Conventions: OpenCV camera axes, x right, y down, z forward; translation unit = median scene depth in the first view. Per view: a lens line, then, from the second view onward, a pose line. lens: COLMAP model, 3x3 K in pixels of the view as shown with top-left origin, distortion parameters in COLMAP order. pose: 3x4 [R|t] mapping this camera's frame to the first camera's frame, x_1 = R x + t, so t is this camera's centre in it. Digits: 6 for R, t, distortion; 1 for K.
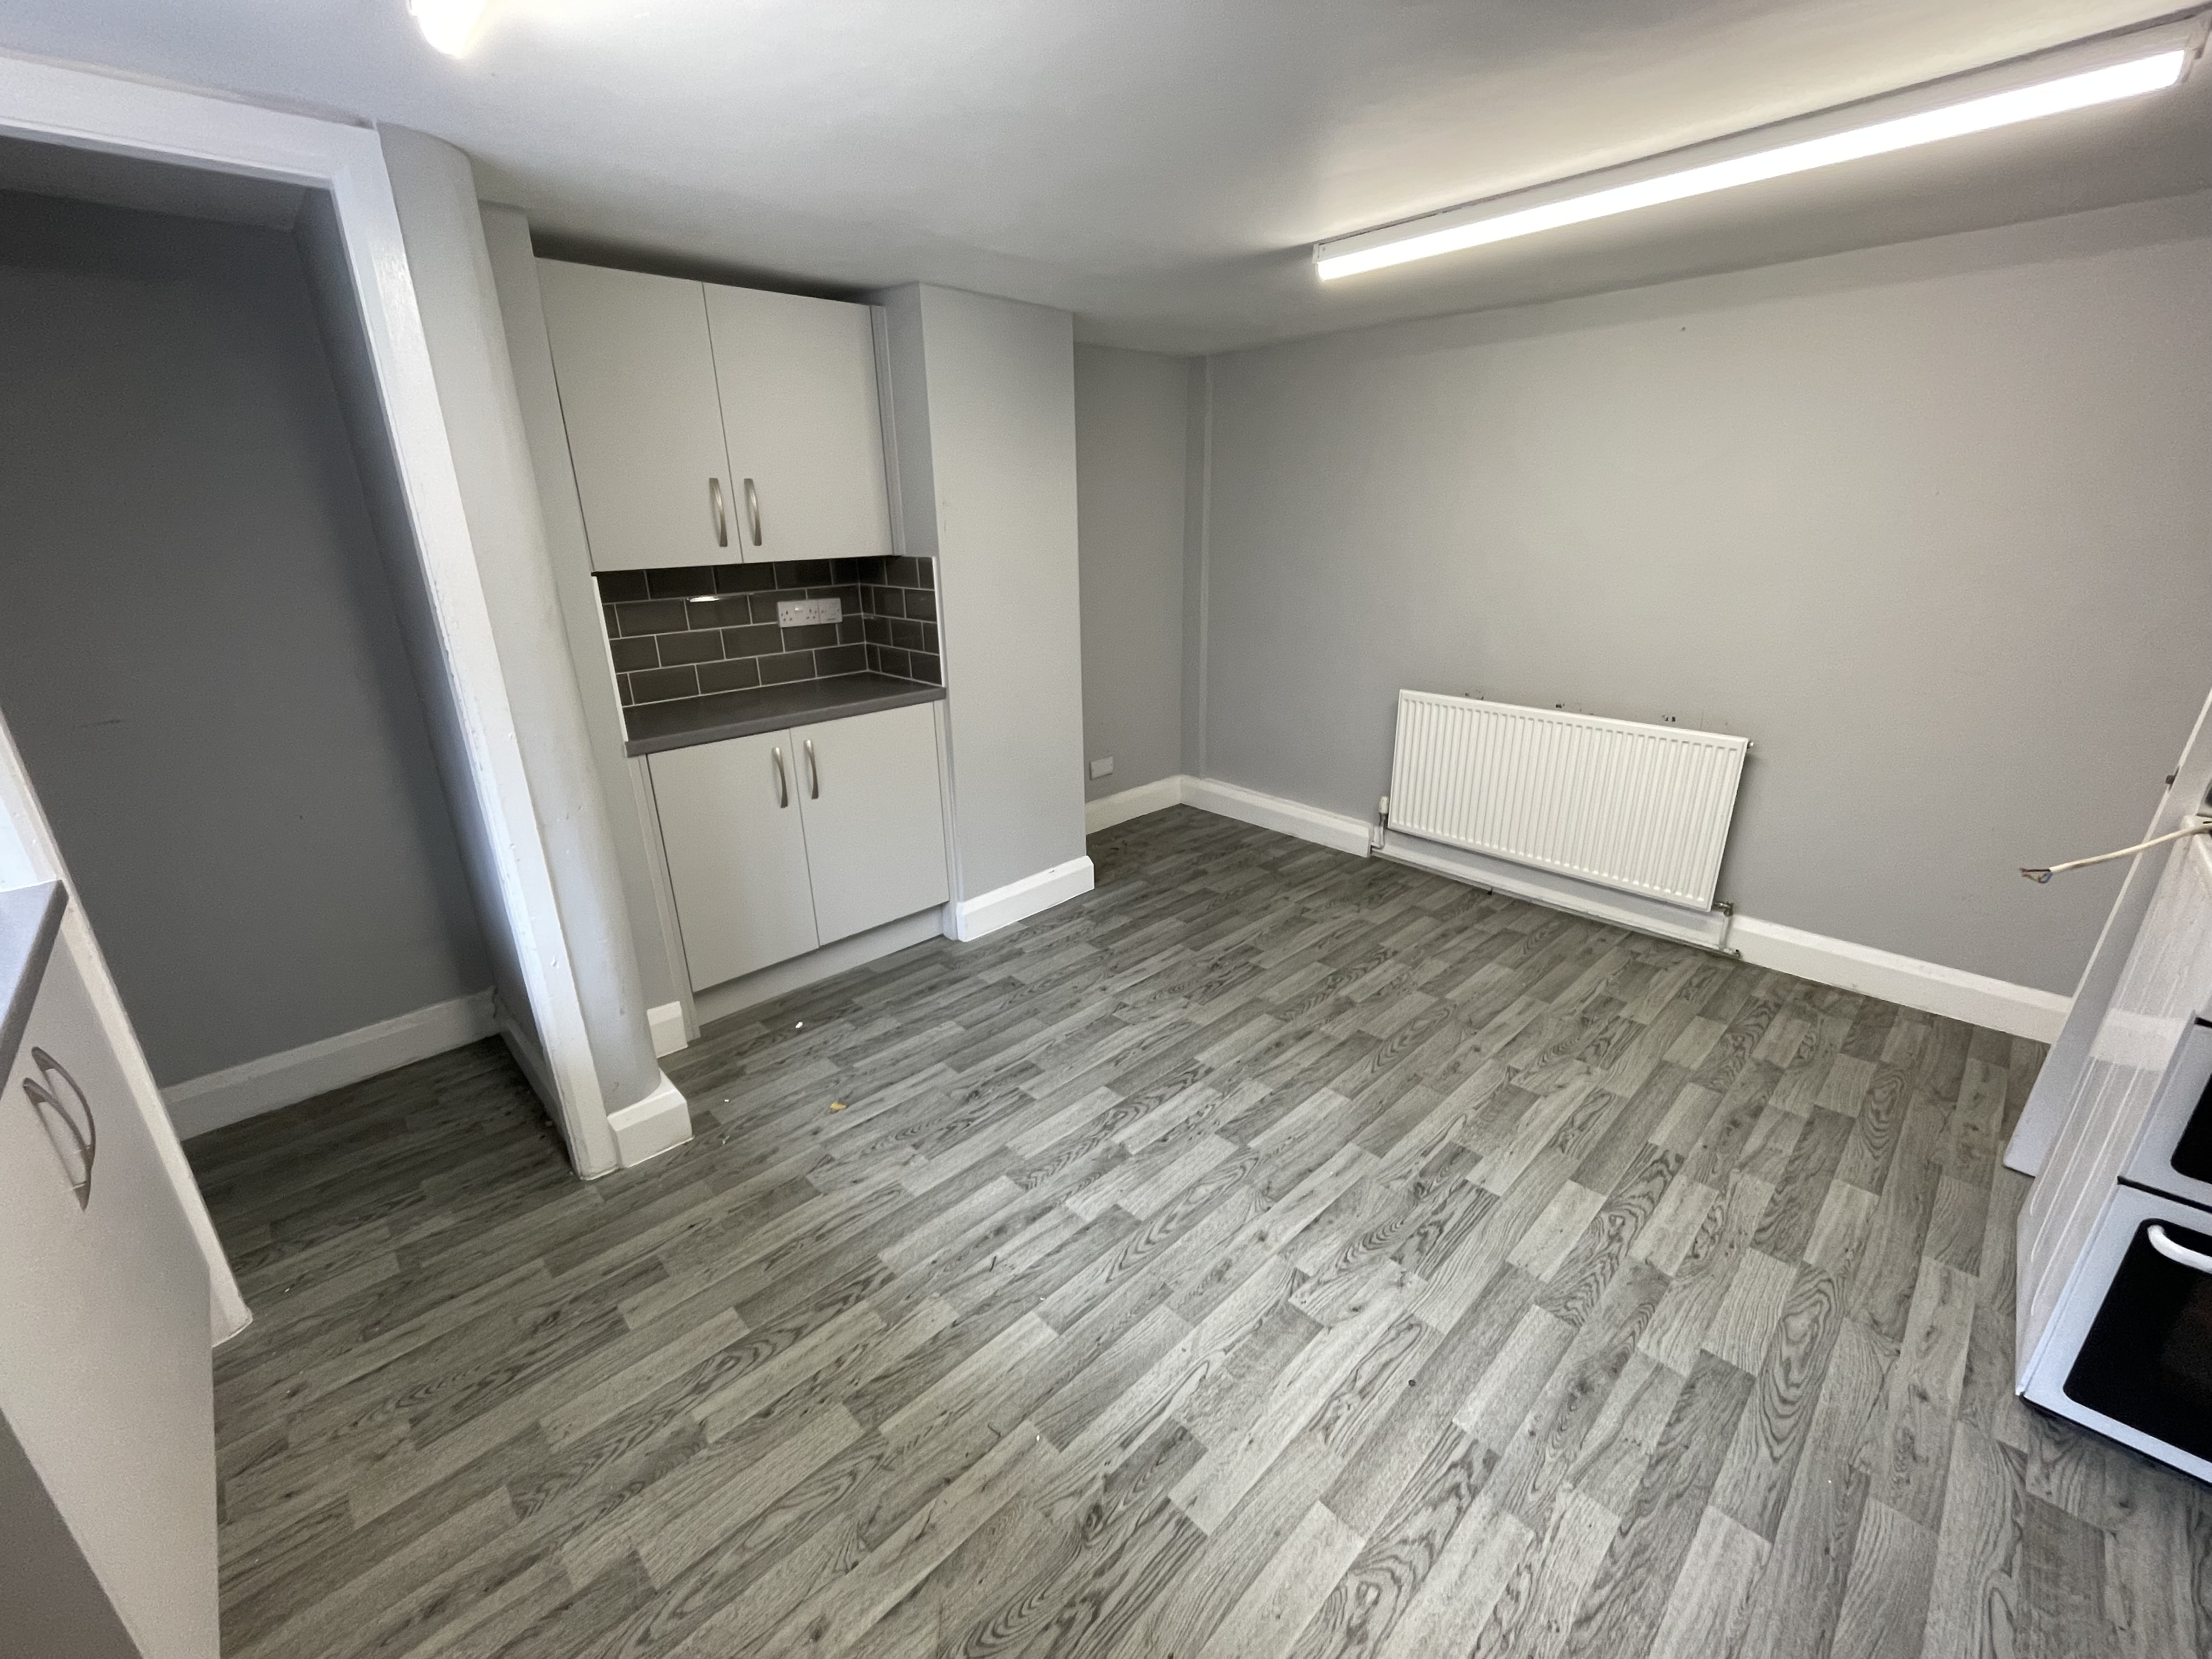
lens RADIAL K [[908.1, 0, 1103.7], [0, 908.1, 834.9], [0, 0, 1]] dist [-0.003628, 0.000993]
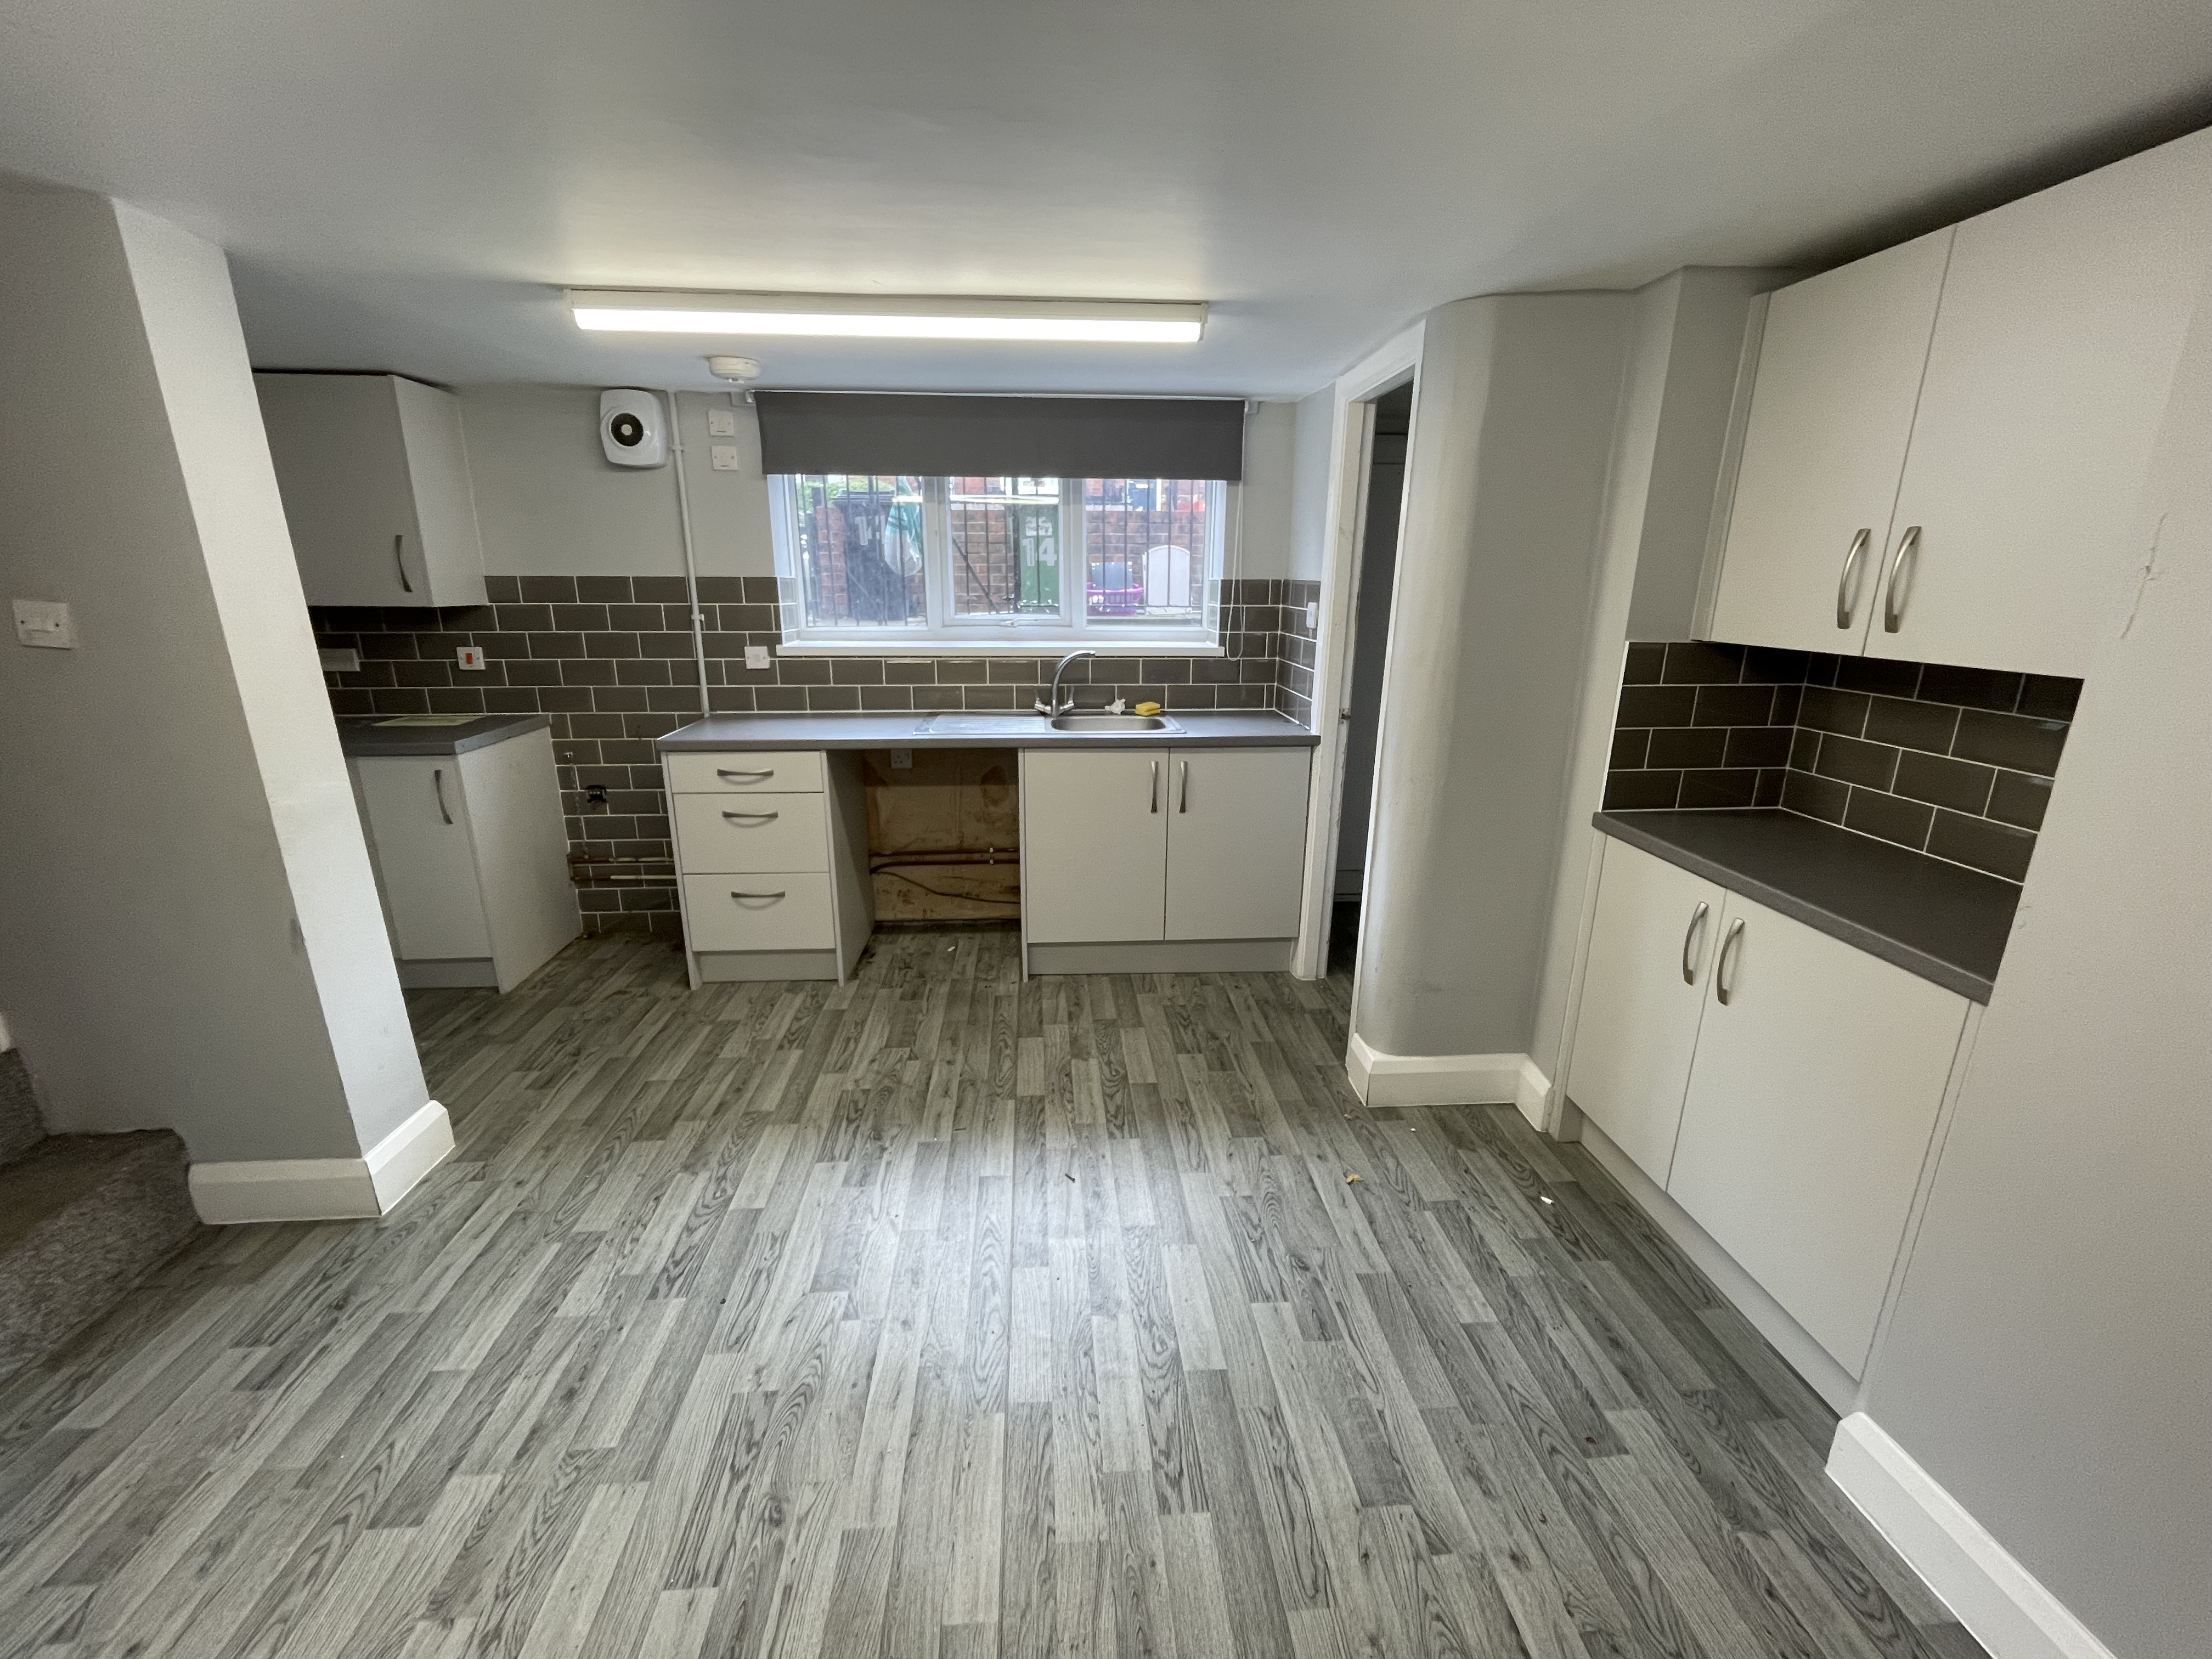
lens RADIAL K [[908.1, 0, 1100.3], [0, 908.1, 826.4], [0, 0, 1]] dist [-0.003628, 0.000993]
pose [[-0.643922, 0.223441, -0.731737, 0.620999], [-0.250951, 0.841812, 0.477888, -0.506316], [0.722764, 0.491353, -0.485988, 1.342516]]
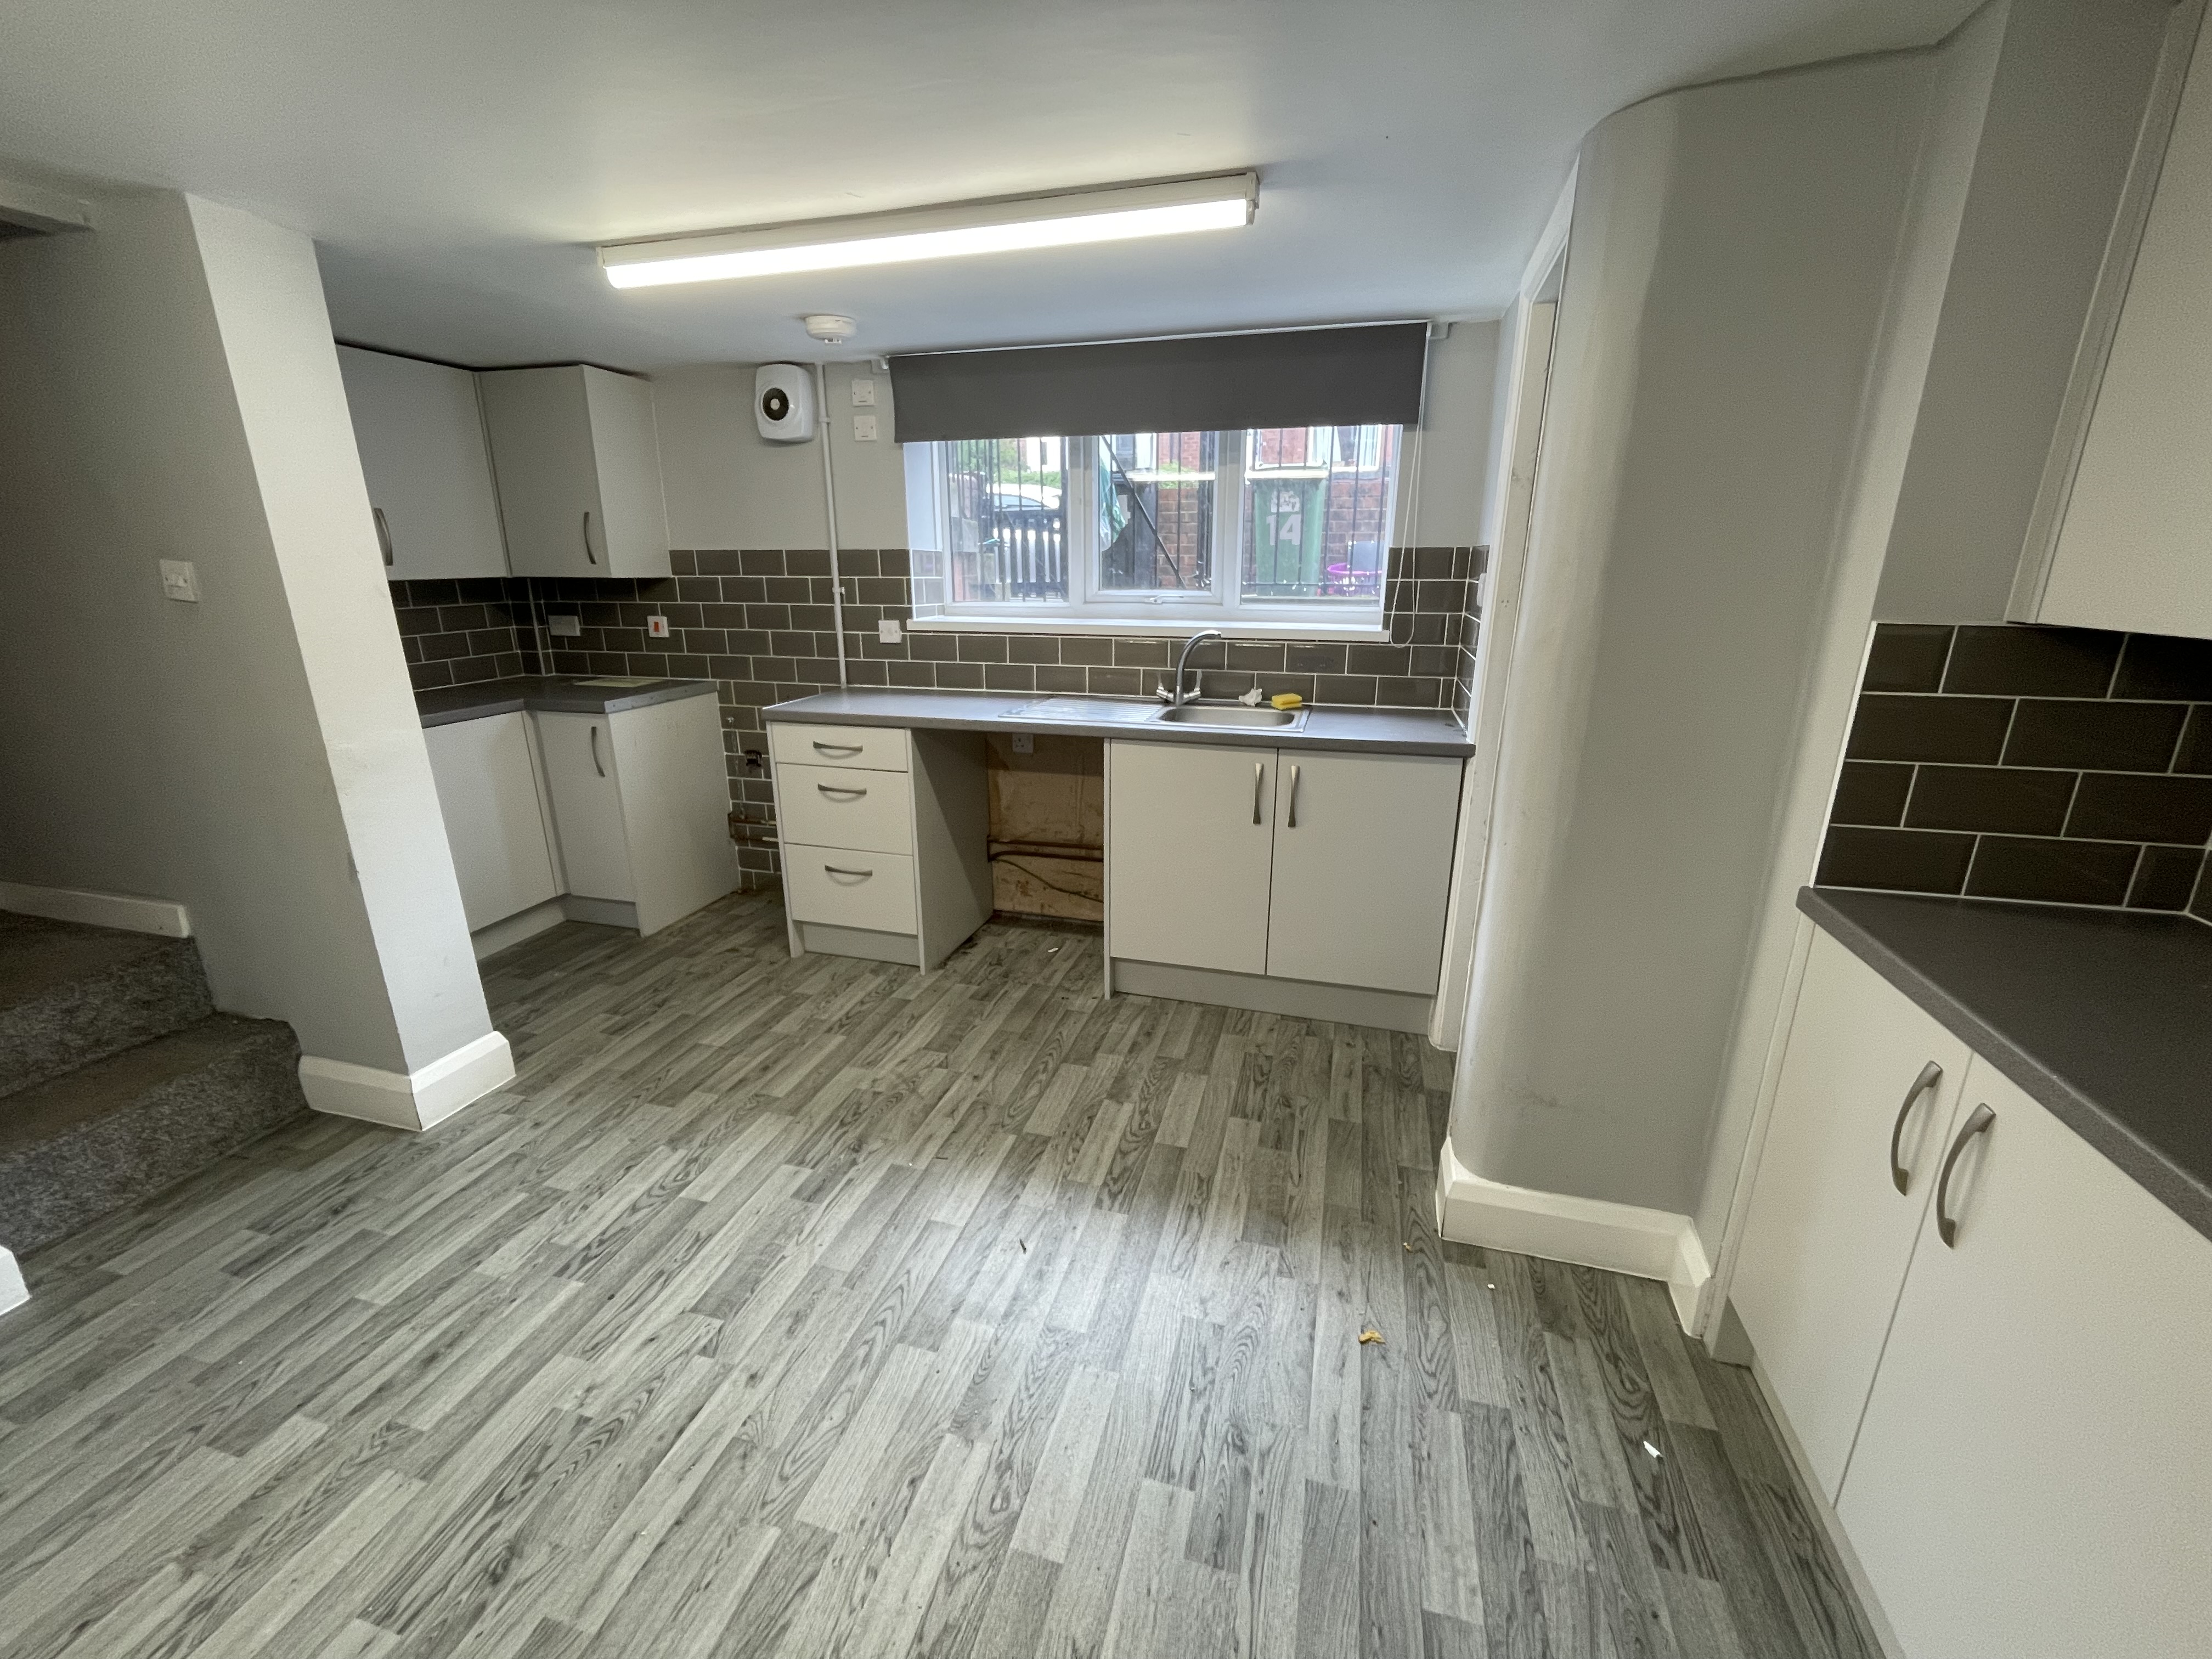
lens RADIAL K [[908.1, 0, 1100.2], [0, 908.1, 824.1], [0, 0, 1]] dist [-0.003628, 0.000993]
pose [[-0.863764, 0.160379, -0.477693, 0.213239], [-0.153665, 0.819005, 0.552827, -0.494677], [0.479895, 0.550917, -0.682782, 1.433633]]
